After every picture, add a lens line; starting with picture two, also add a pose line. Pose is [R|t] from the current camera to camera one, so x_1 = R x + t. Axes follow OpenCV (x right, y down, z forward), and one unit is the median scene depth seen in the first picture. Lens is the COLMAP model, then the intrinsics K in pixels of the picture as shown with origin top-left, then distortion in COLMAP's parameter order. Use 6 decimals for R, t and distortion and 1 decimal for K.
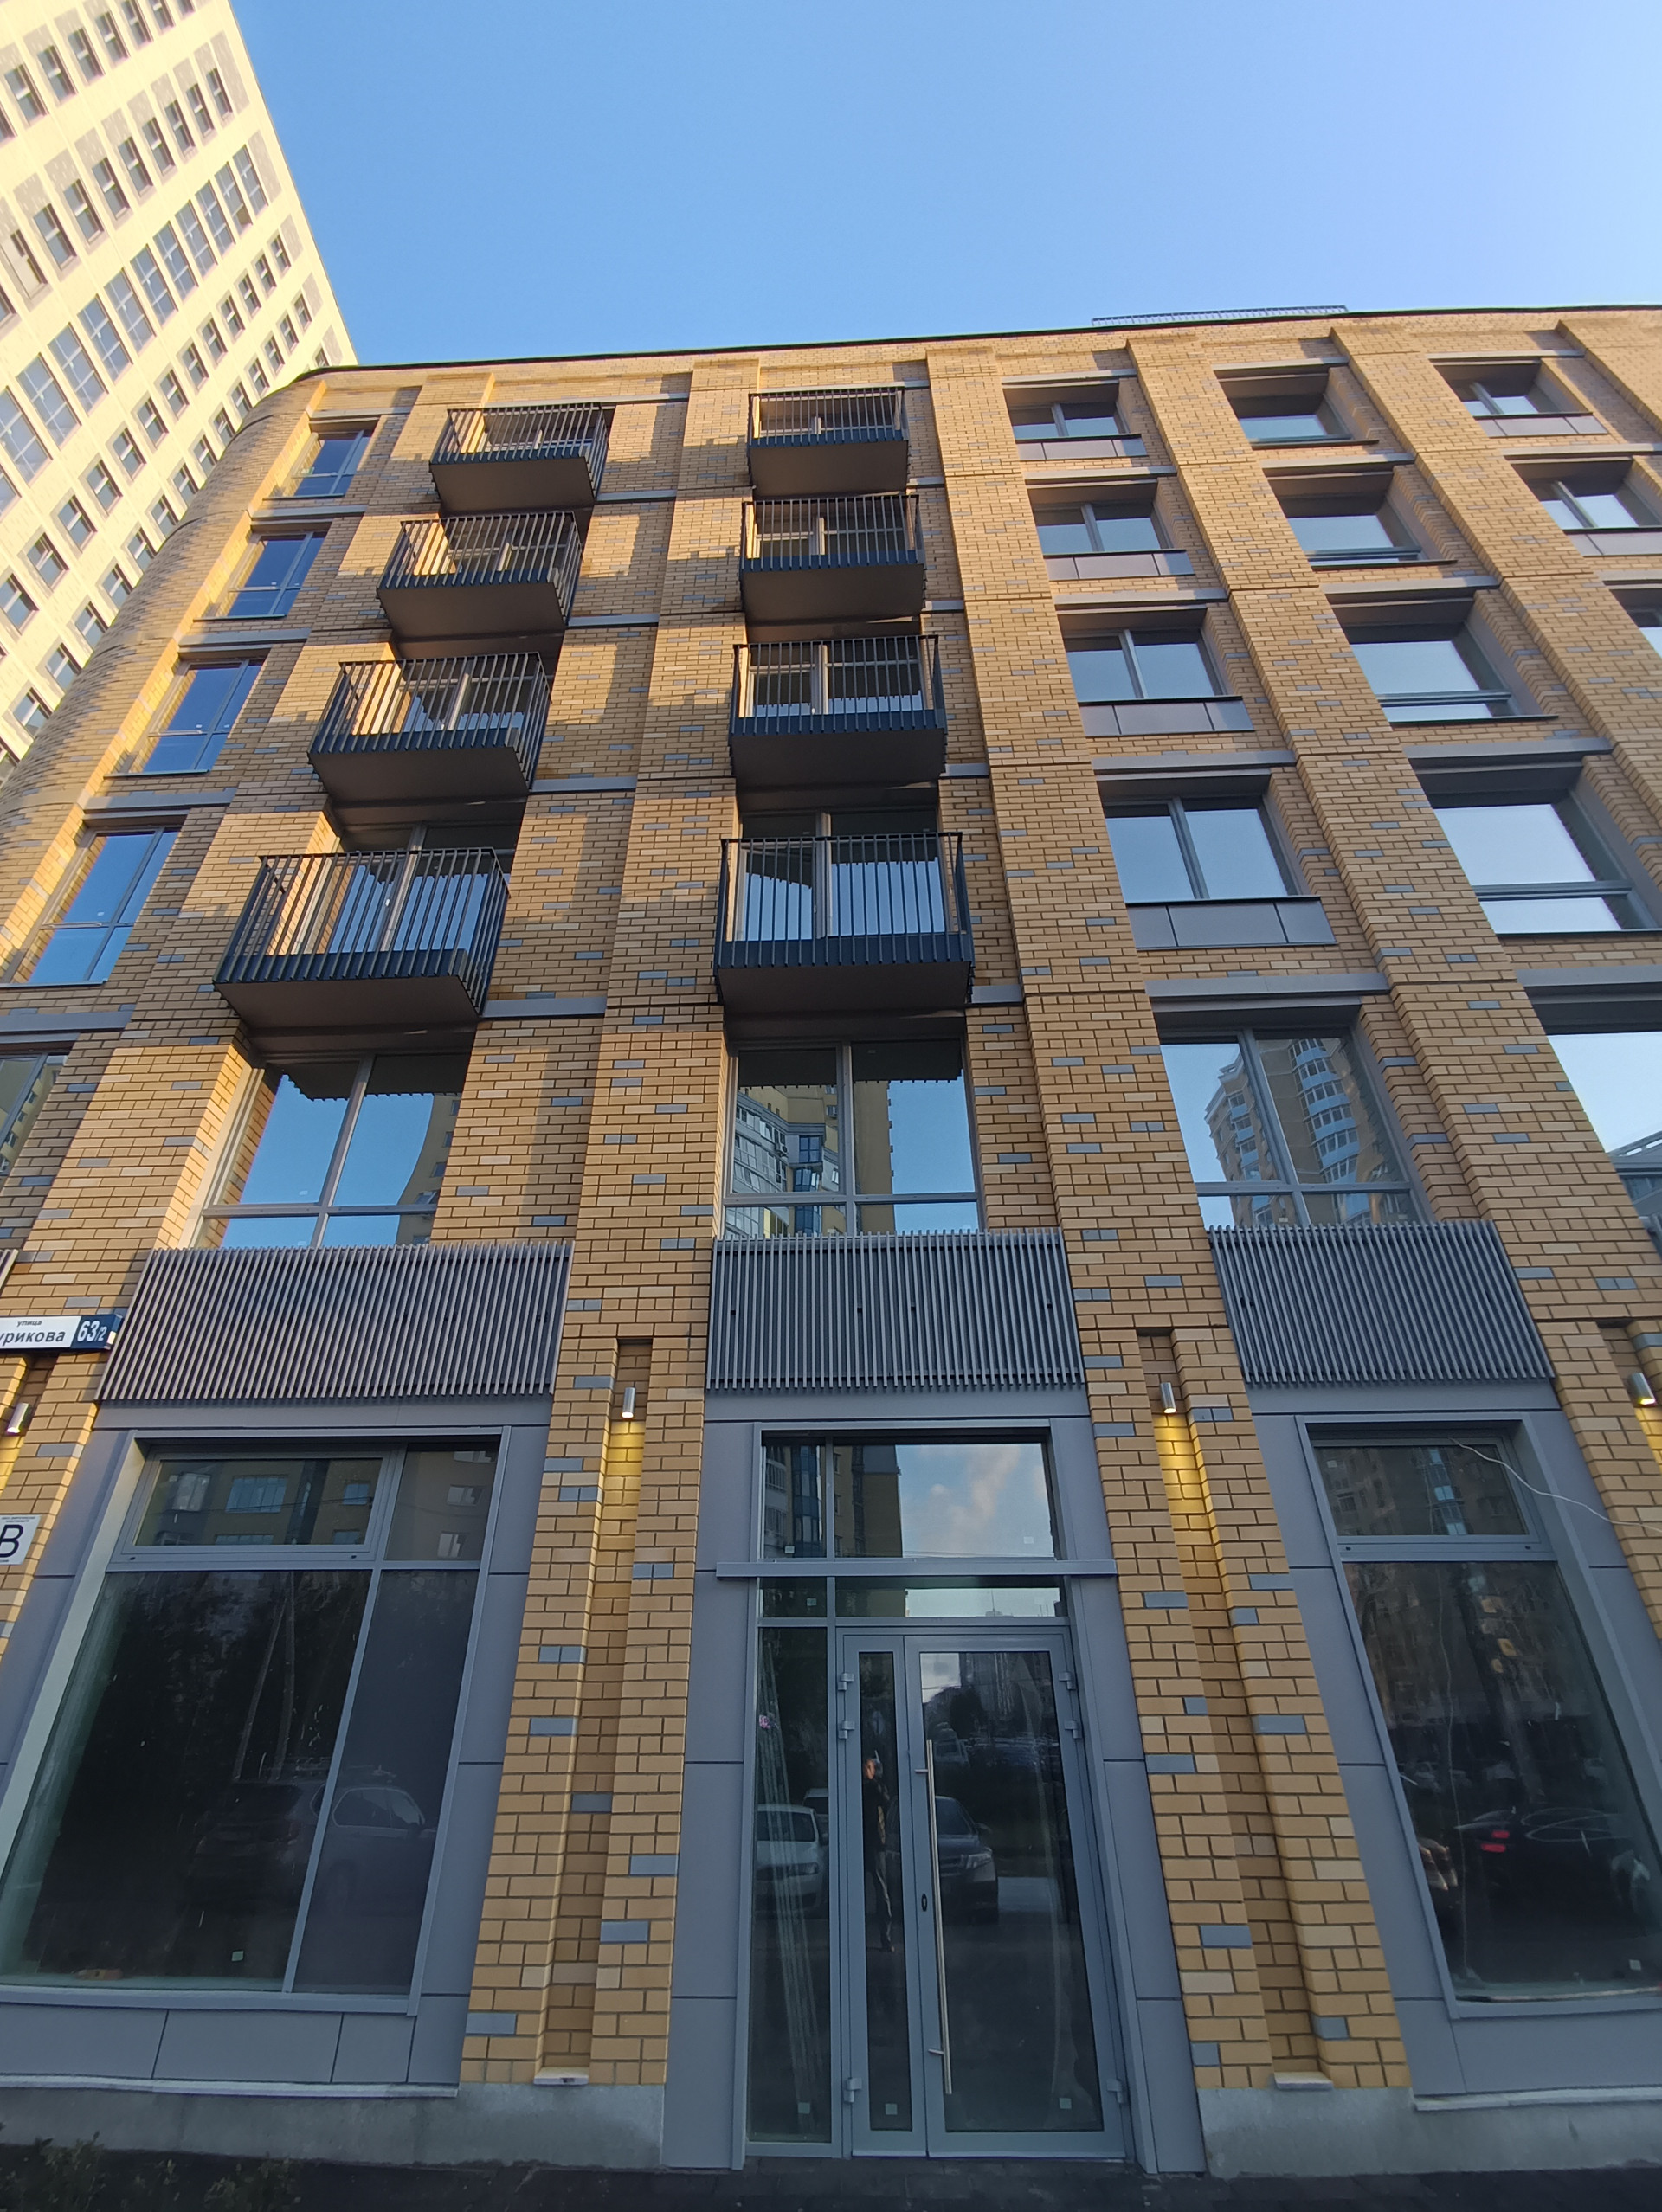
lens RADIAL K [[1104.4, 0, 826.3], [0, 1104.4, 848.4], [0, 0, 1]] dist [-0.005185, -0.001543]
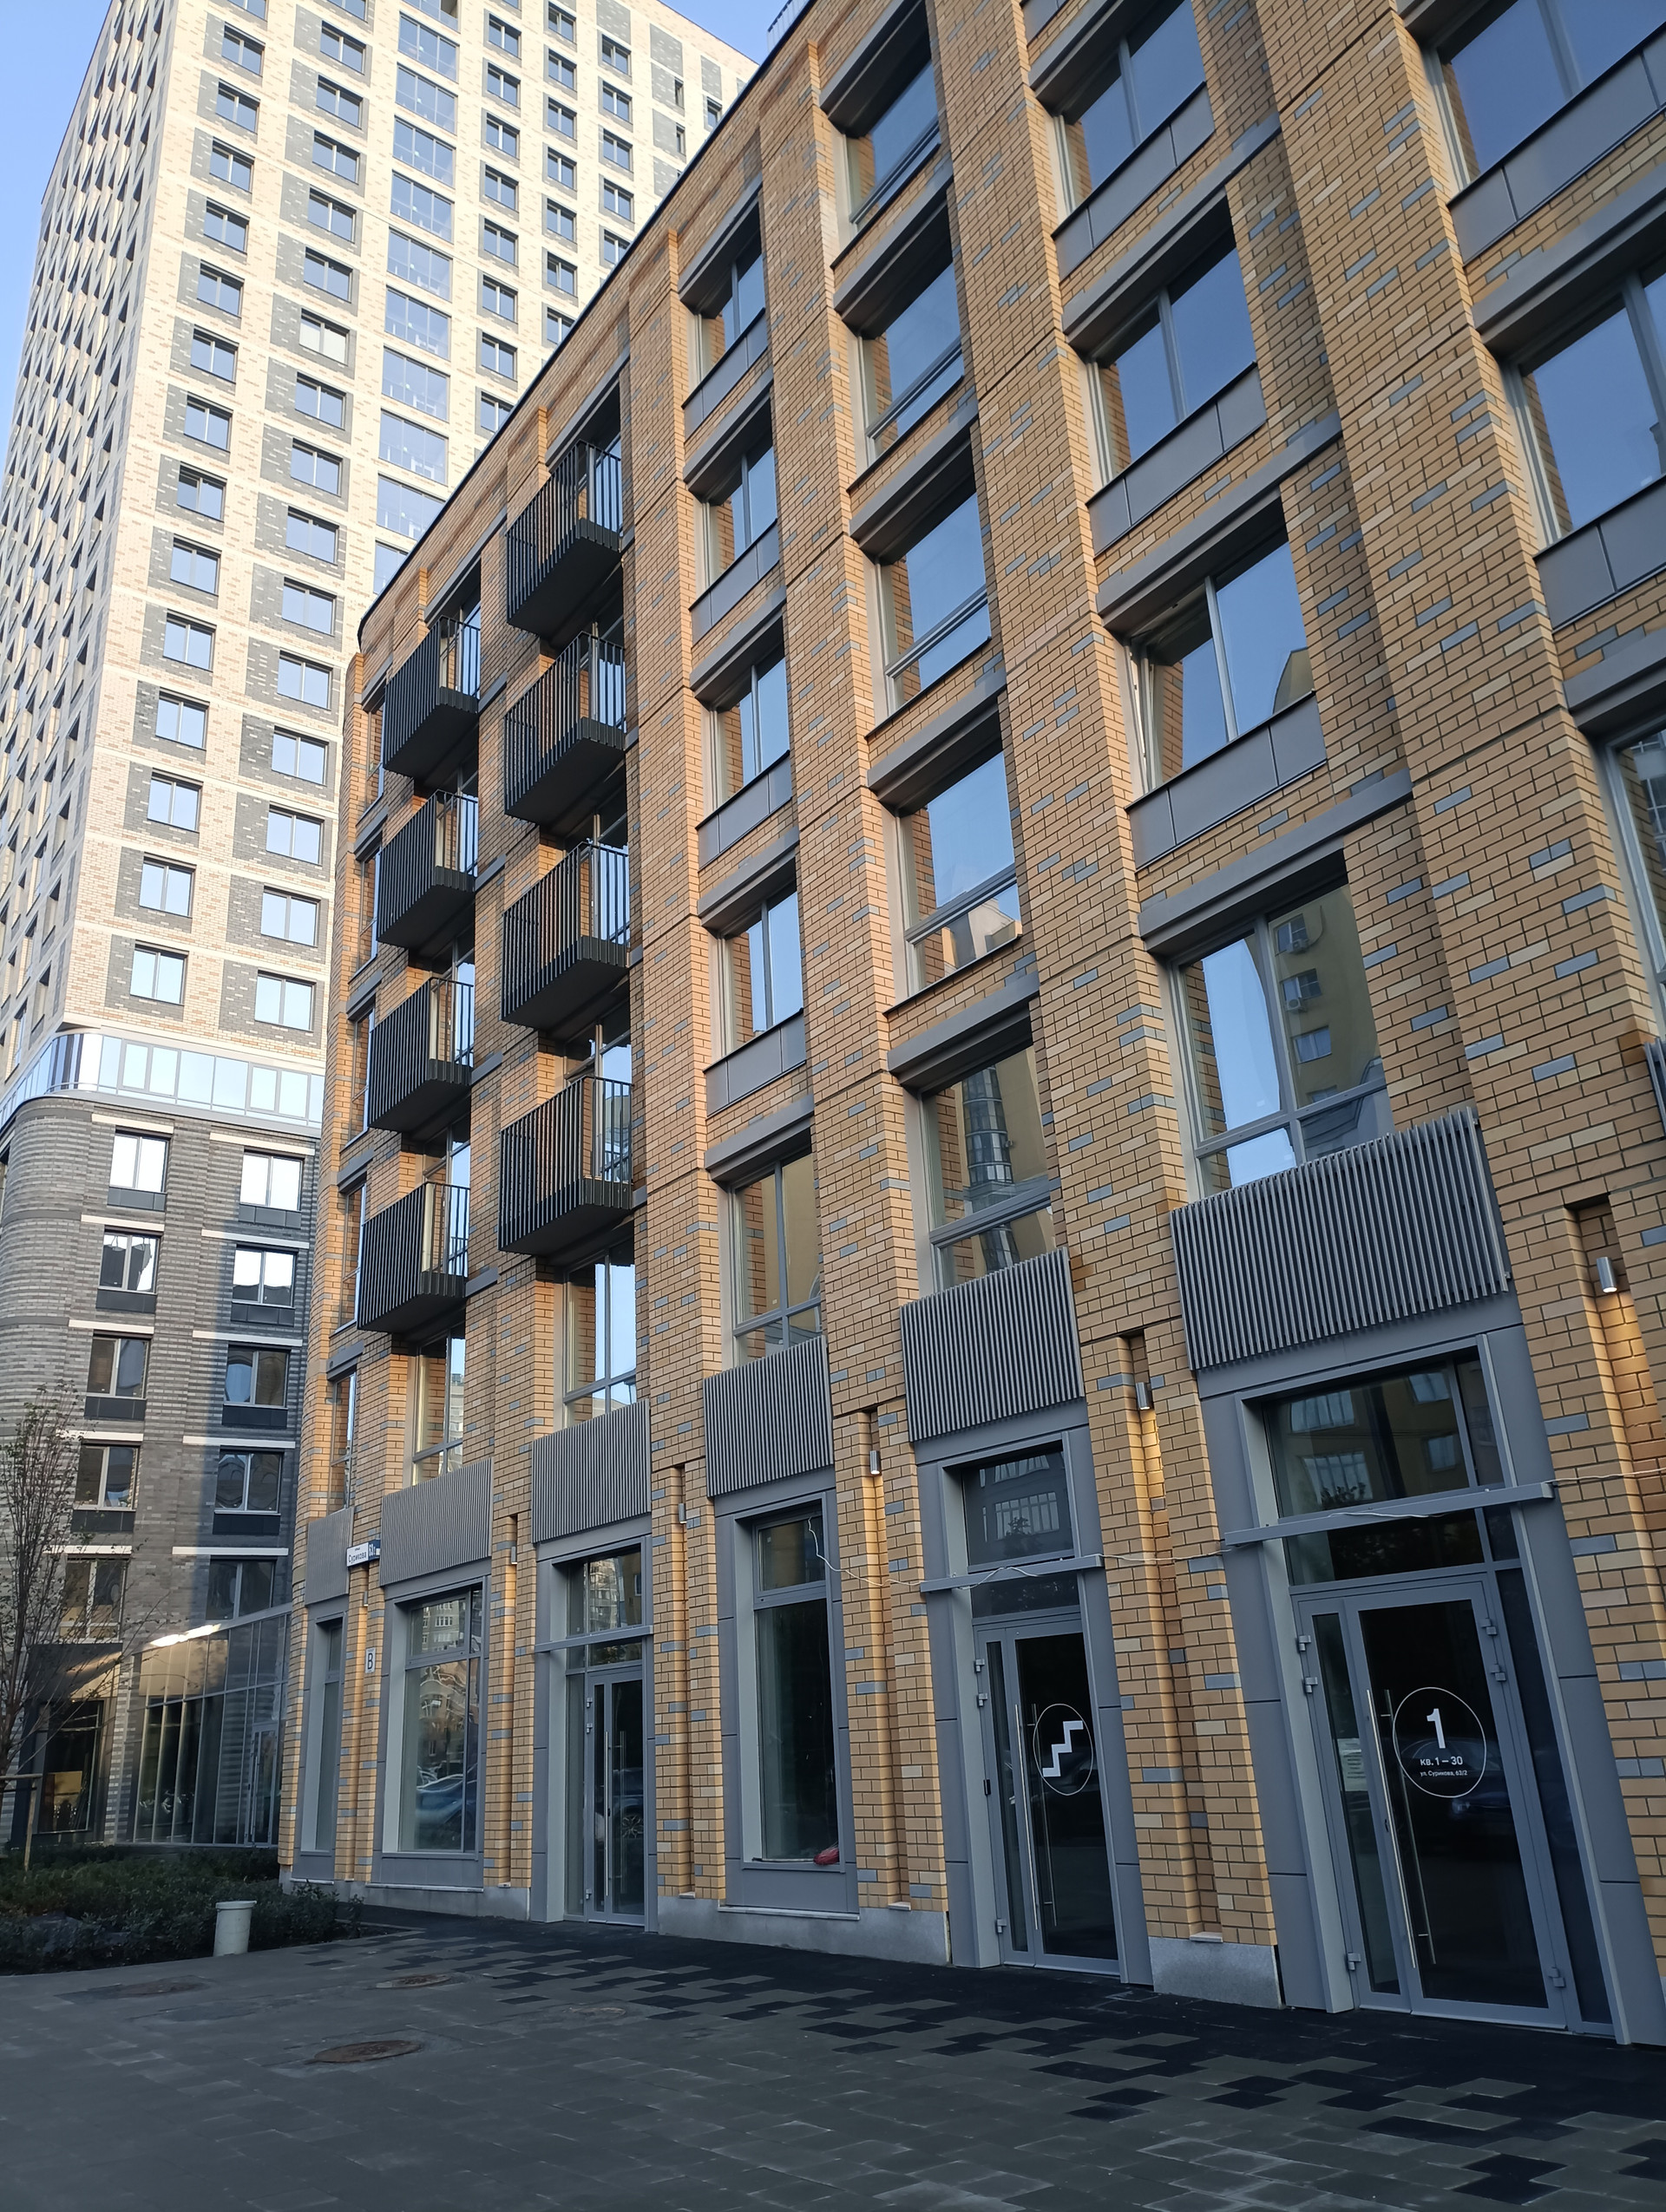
lens RADIAL K [[1666.5, 0, 833.0], [0, 1666.5, 1106.0], [0, 0, 1]] dist [0.083572, -0.000481]
pose [[0.618330, -0.302523, -0.725361, 1.080729], [0.544938, 0.830085, 0.118329, -0.034229], [0.566314, -0.468443, 0.678122, -0.035720]]
